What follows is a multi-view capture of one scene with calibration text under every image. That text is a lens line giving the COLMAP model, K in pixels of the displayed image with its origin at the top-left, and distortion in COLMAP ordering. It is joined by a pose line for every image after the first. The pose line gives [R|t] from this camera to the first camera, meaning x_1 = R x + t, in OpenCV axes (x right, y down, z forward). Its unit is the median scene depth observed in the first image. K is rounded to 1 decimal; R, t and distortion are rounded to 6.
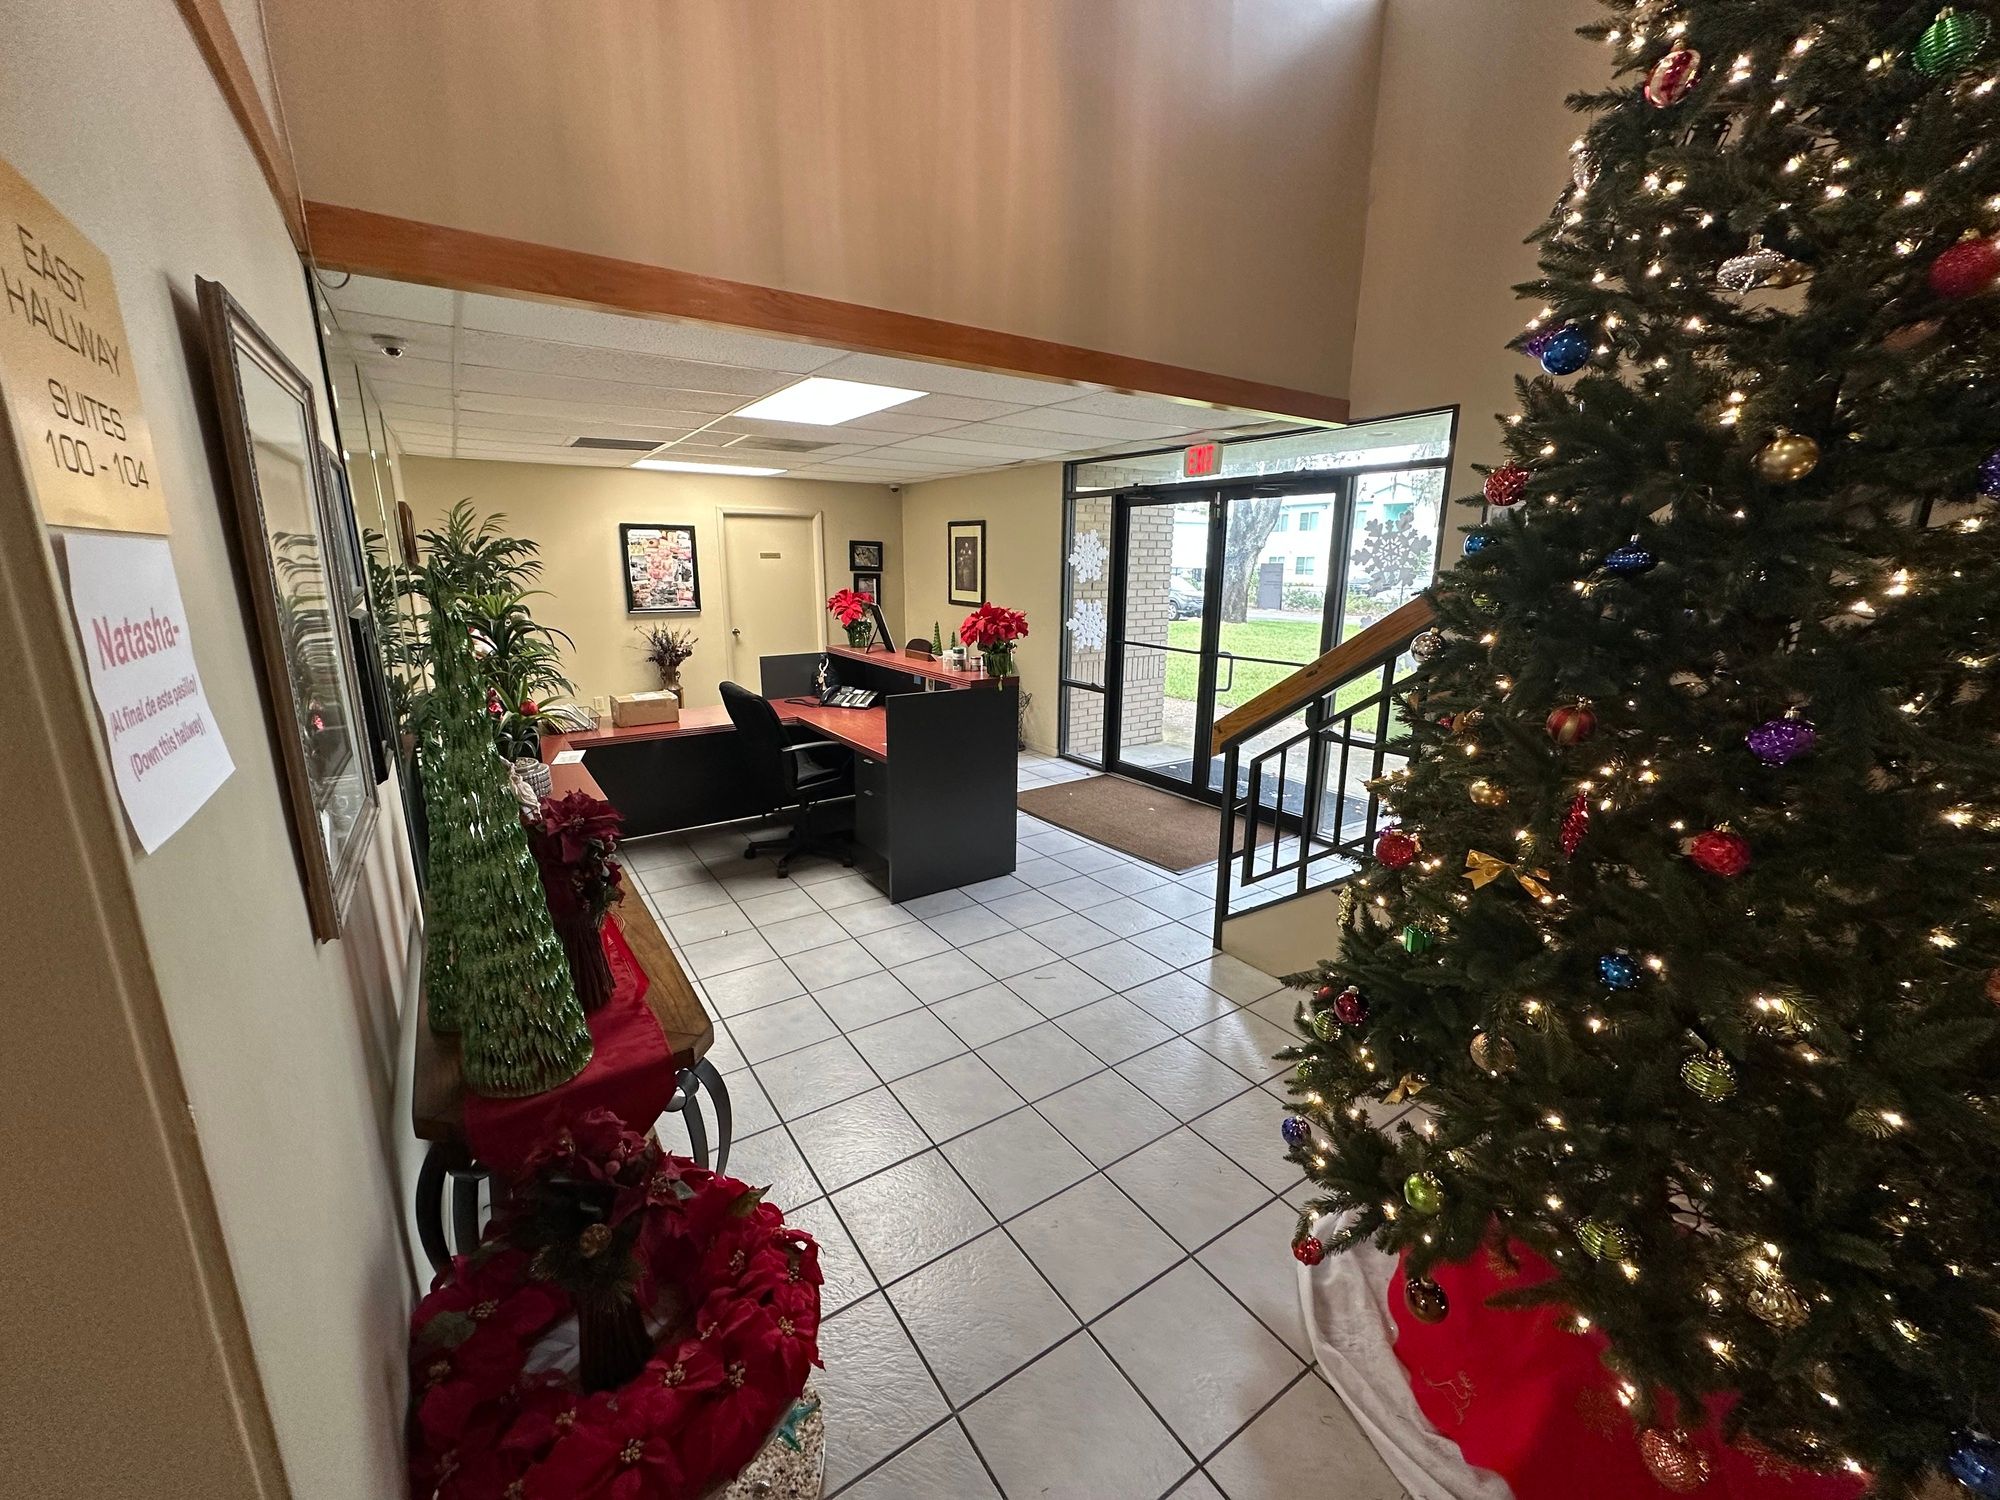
lens RADIAL K [[801.7, 0, 1000.0], [0, 801.7, 750.0], [0, 0, 1]] dist [-0.001405, -0.000220]
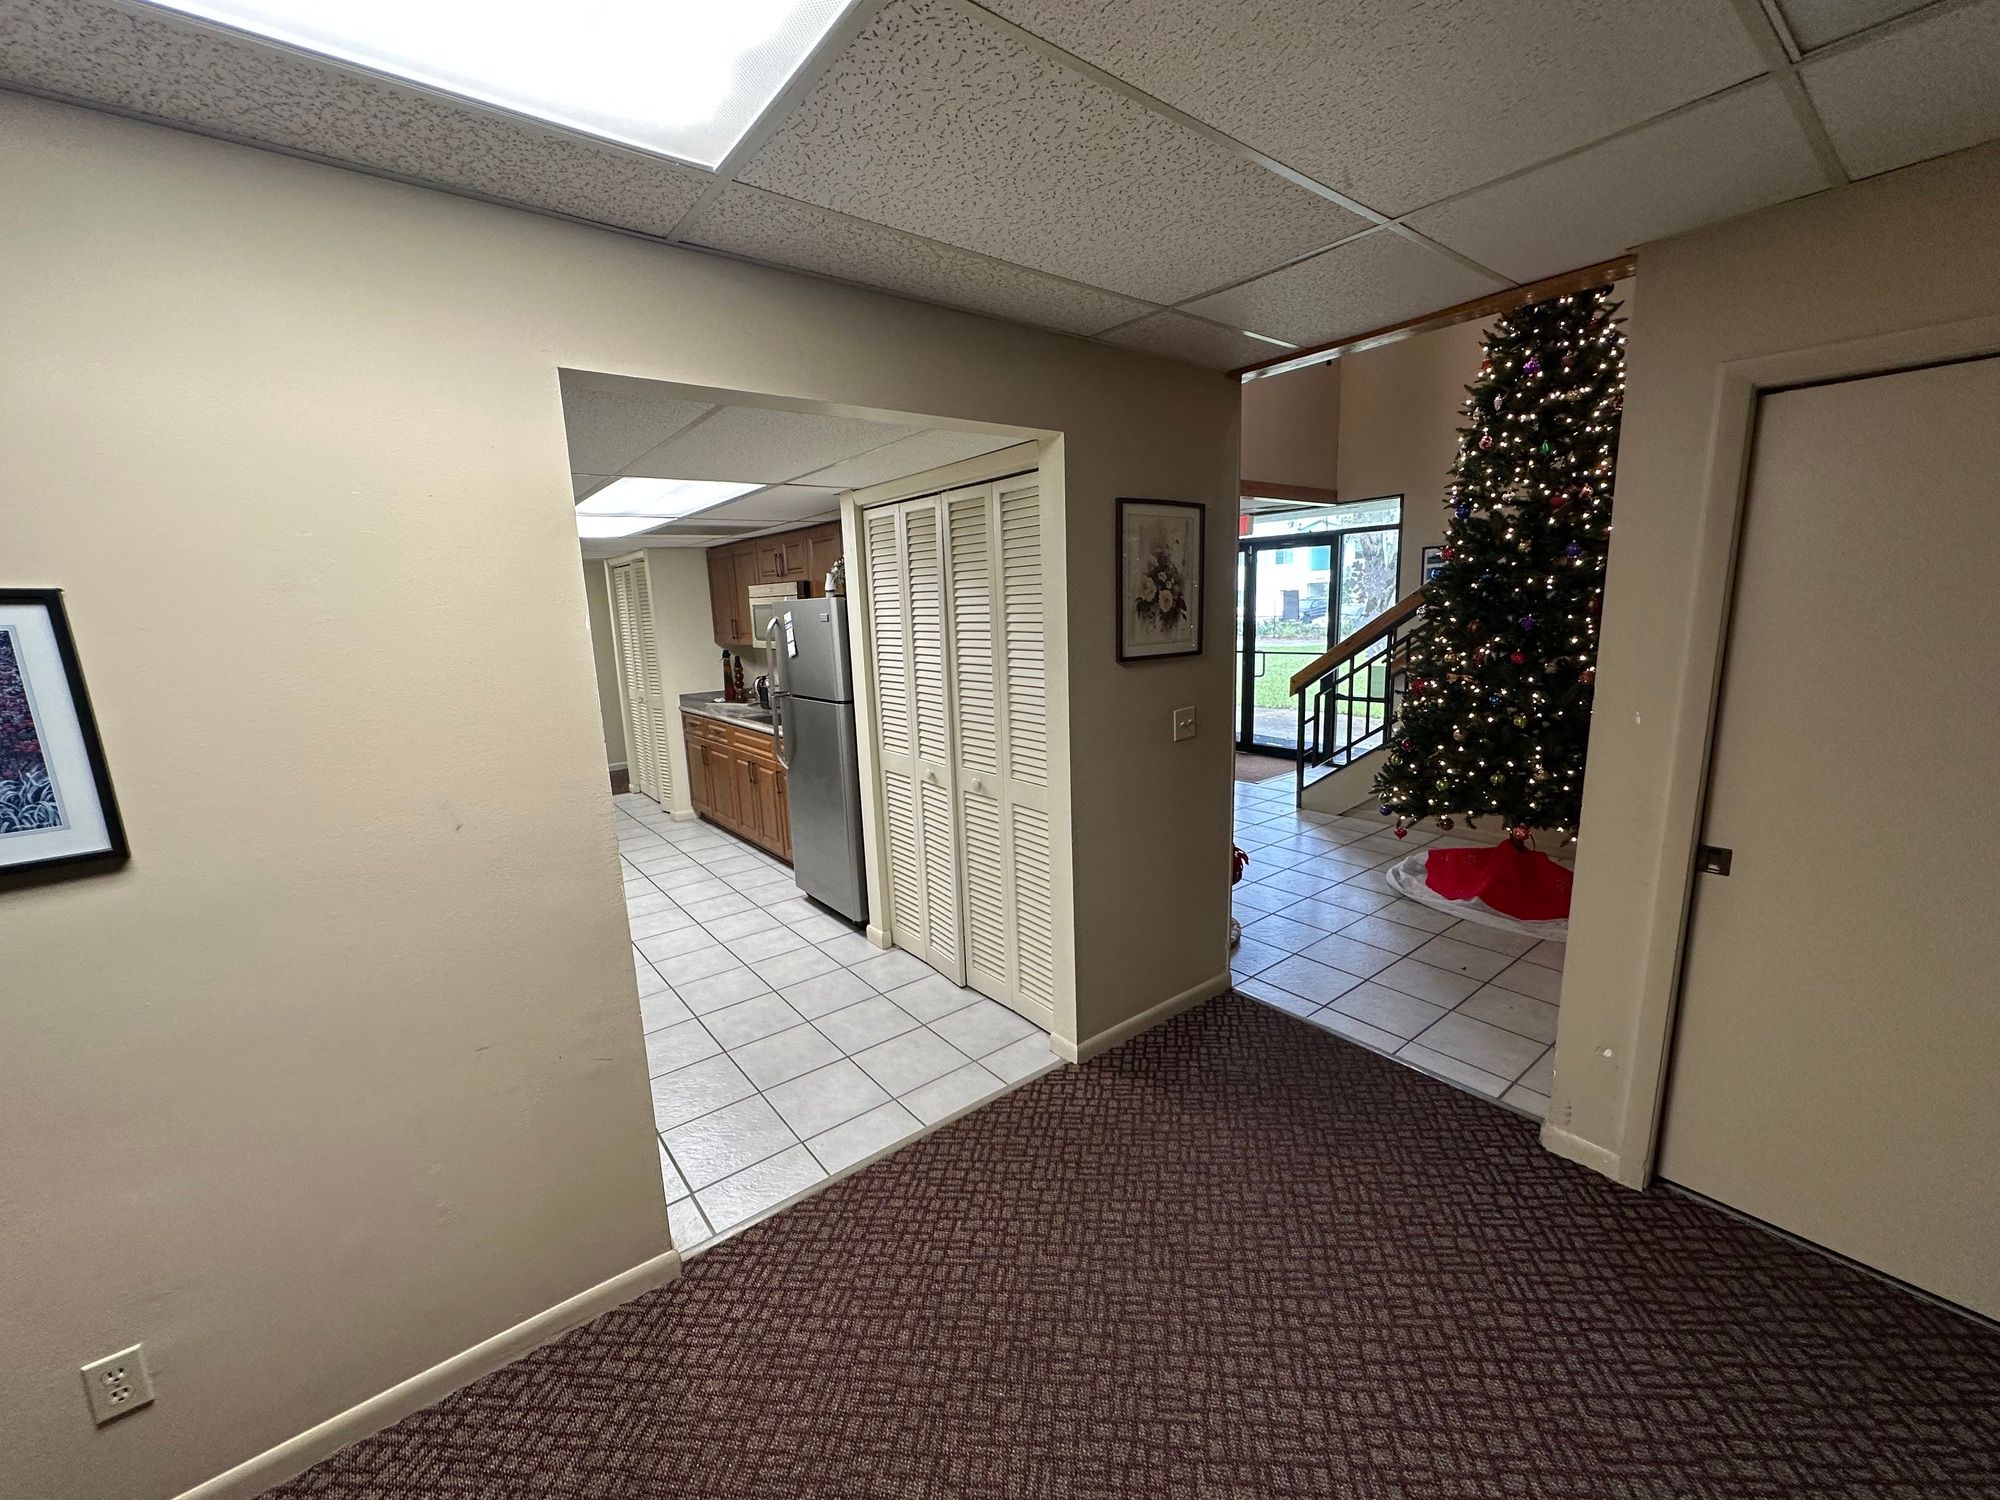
lens RADIAL K [[801.7, 0, 1000.0], [0, 801.7, 750.0], [0, 0, 1]] dist [-0.001405, -0.000220]
pose [[0.996219, -0.054271, 0.067841, -0.389821], [0.057863, 0.996961, -0.052163, 0.140130], [-0.064804, 0.055891, 0.996332, -0.559513]]
